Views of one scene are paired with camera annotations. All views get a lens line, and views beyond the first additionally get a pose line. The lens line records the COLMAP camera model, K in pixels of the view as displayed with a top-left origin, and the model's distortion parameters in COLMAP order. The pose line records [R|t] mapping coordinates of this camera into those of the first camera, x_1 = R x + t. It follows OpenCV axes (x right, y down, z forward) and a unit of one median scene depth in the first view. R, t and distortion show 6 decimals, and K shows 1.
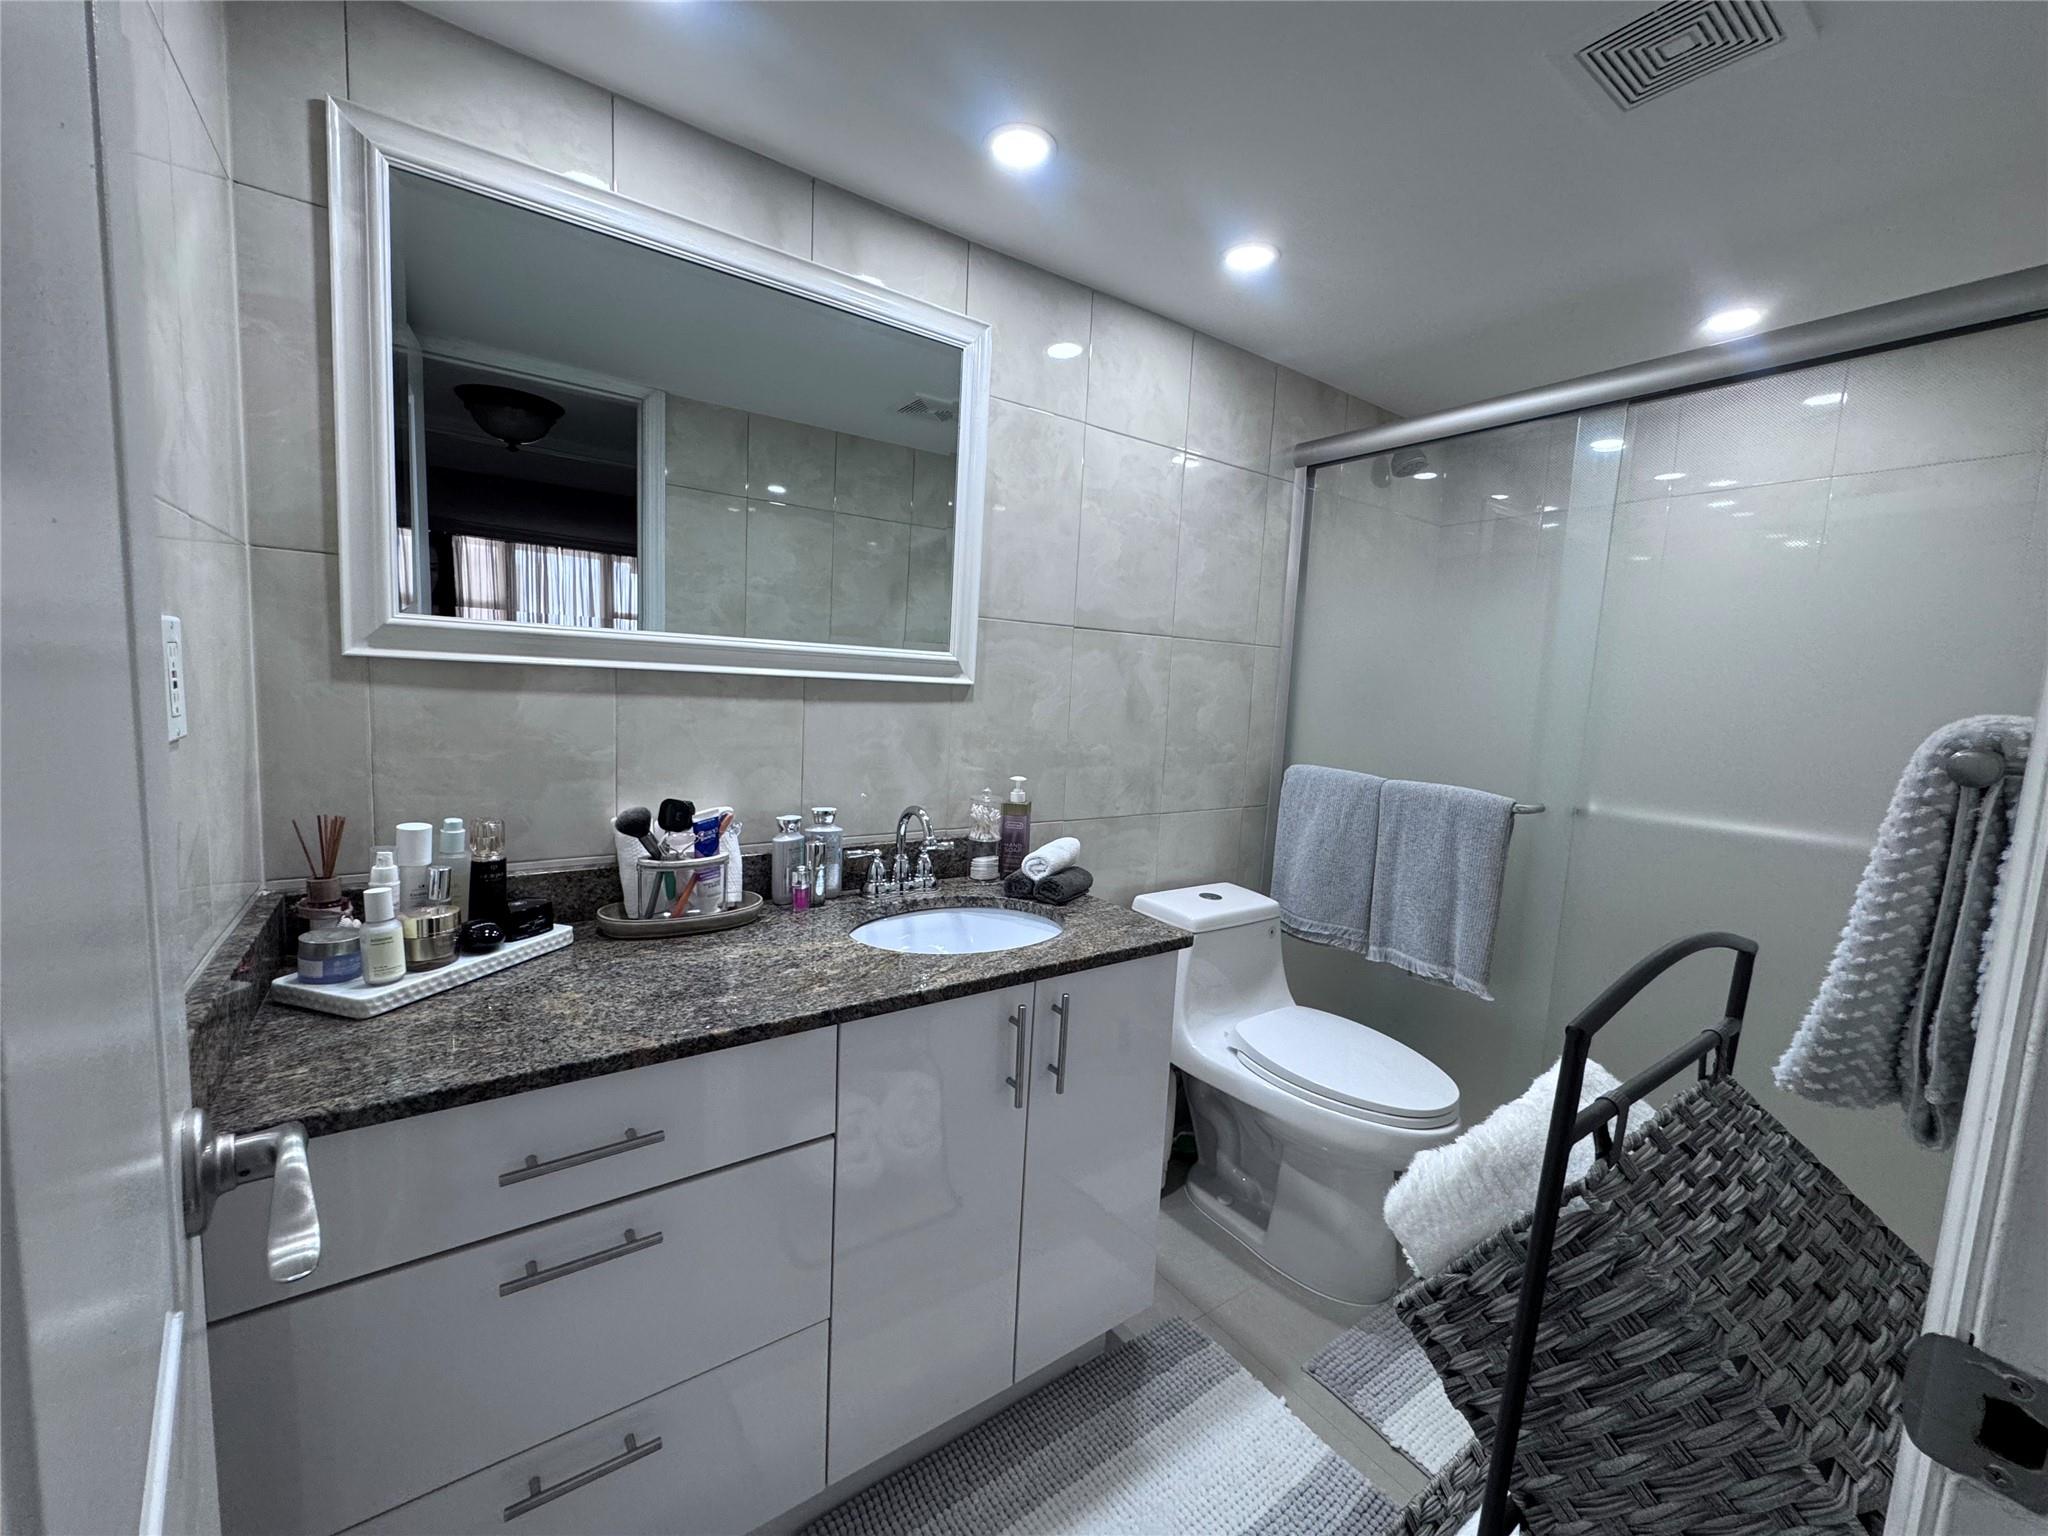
lens RADIAL K [[815.4, 0, 1024.9], [0, 815.4, 768.2], [0, 0, 1]] dist [-0.003049, 0.000261]
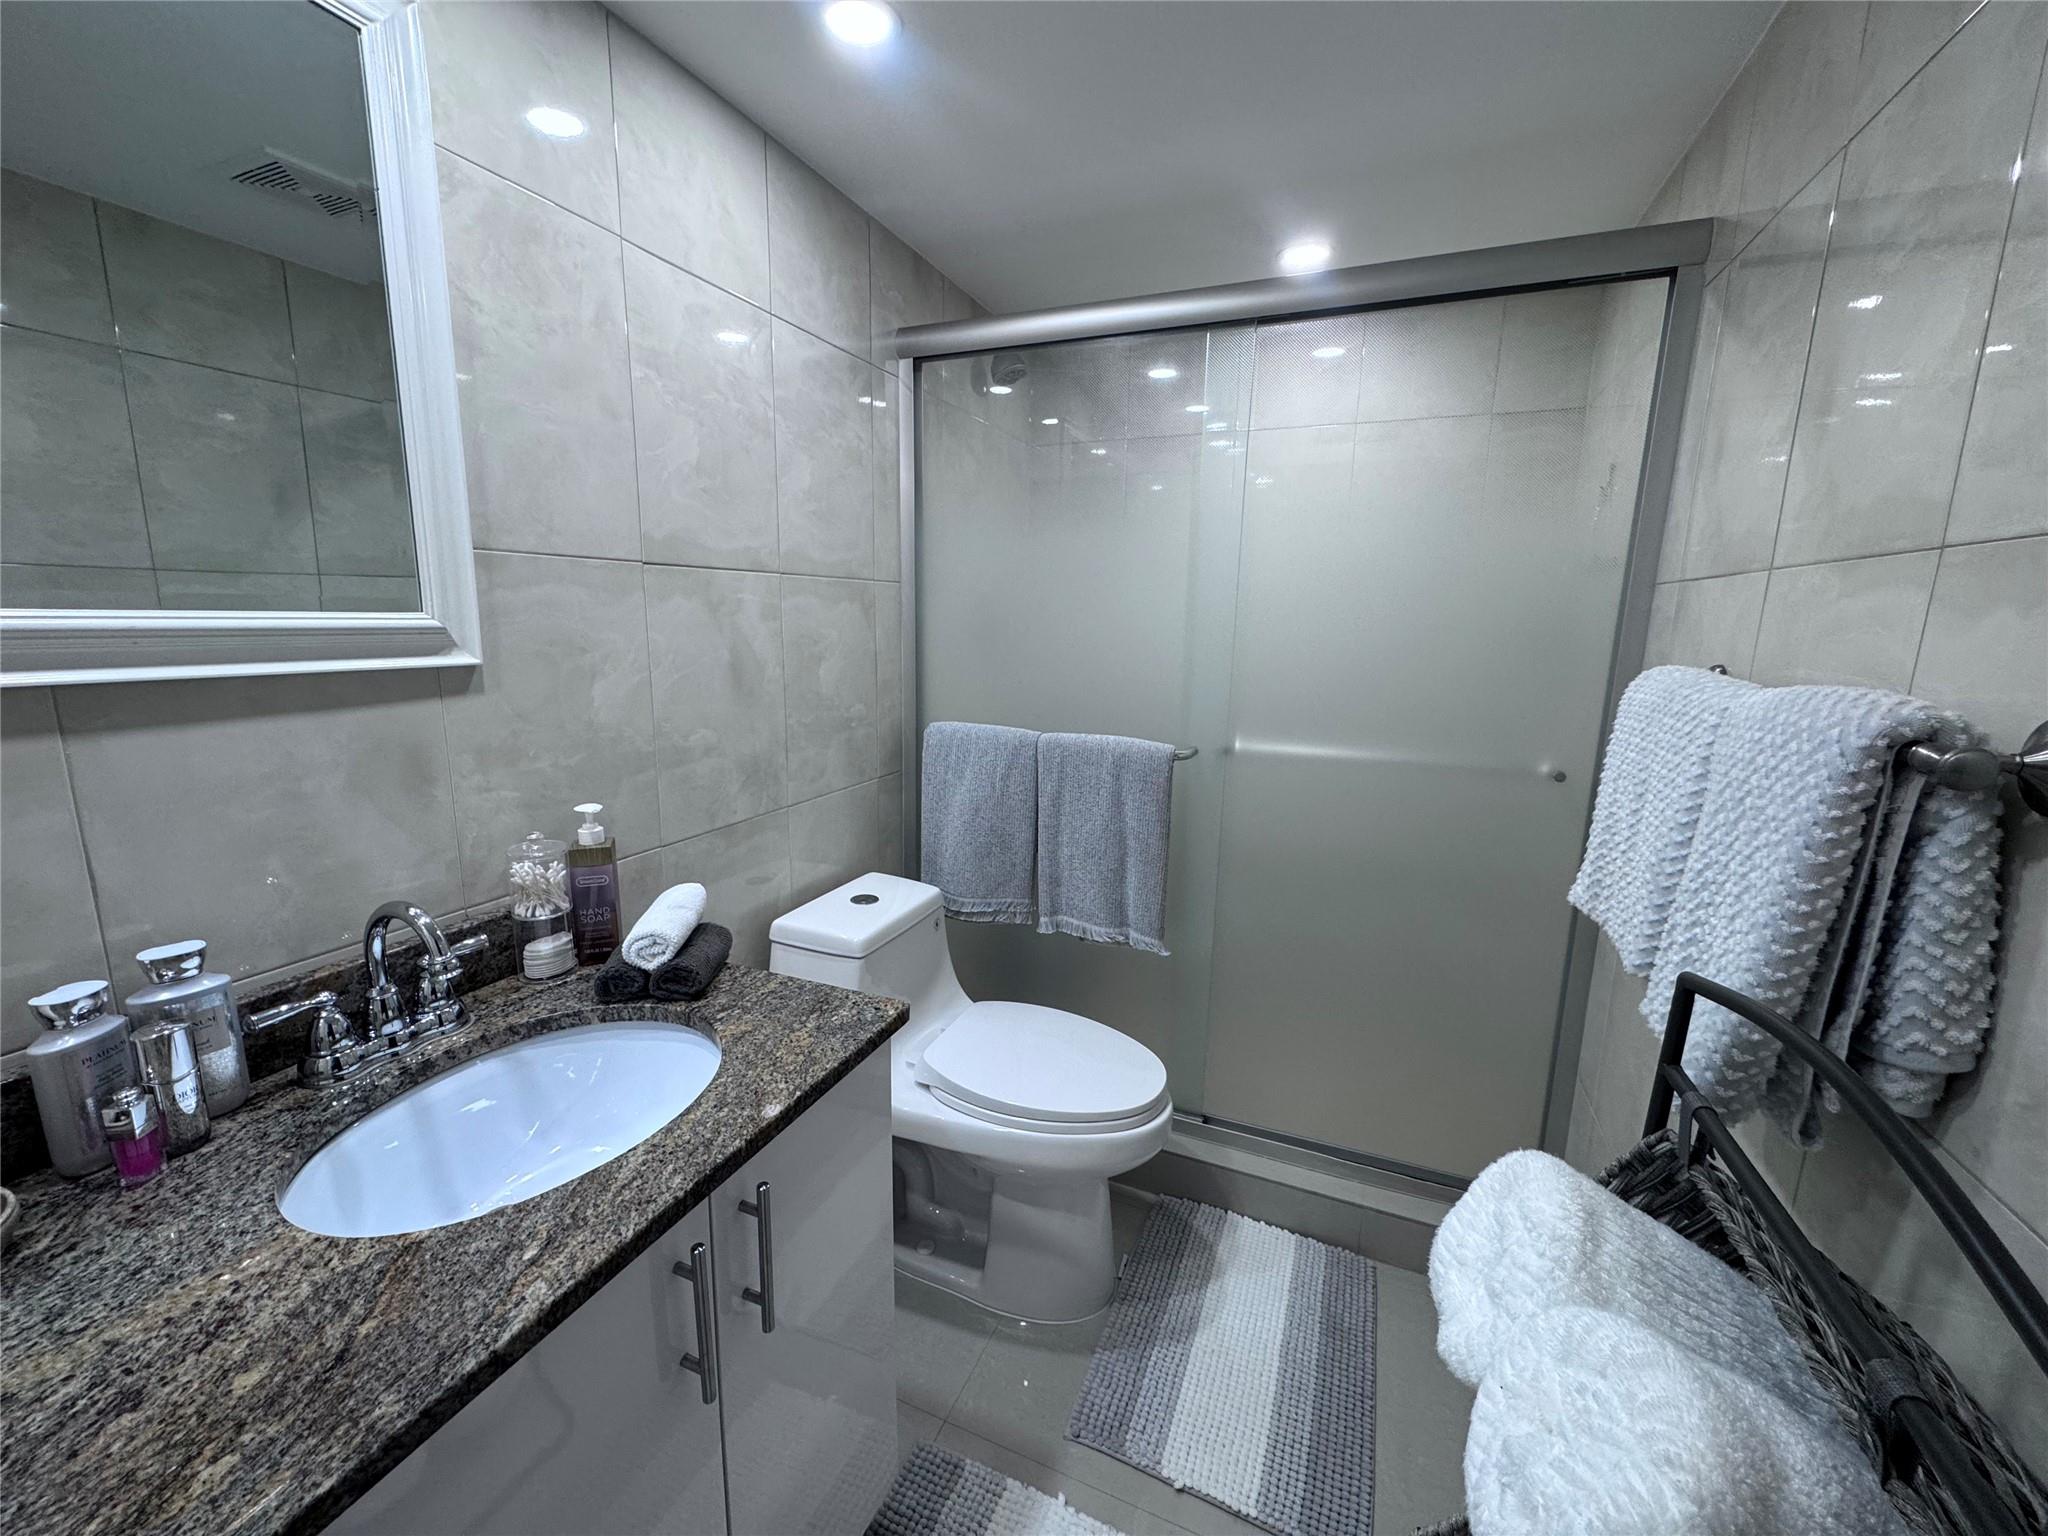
lens RADIAL K [[815.4, 0, 1024.0], [0, 815.4, 767.4], [0, 0, 1]] dist [-0.003049, 0.000261]
pose [[0.850267, -0.132317, 0.509449, -0.036707], [0.082432, 0.989418, 0.119400, -0.063319], [-0.519857, -0.059527, 0.852177, 0.268601]]
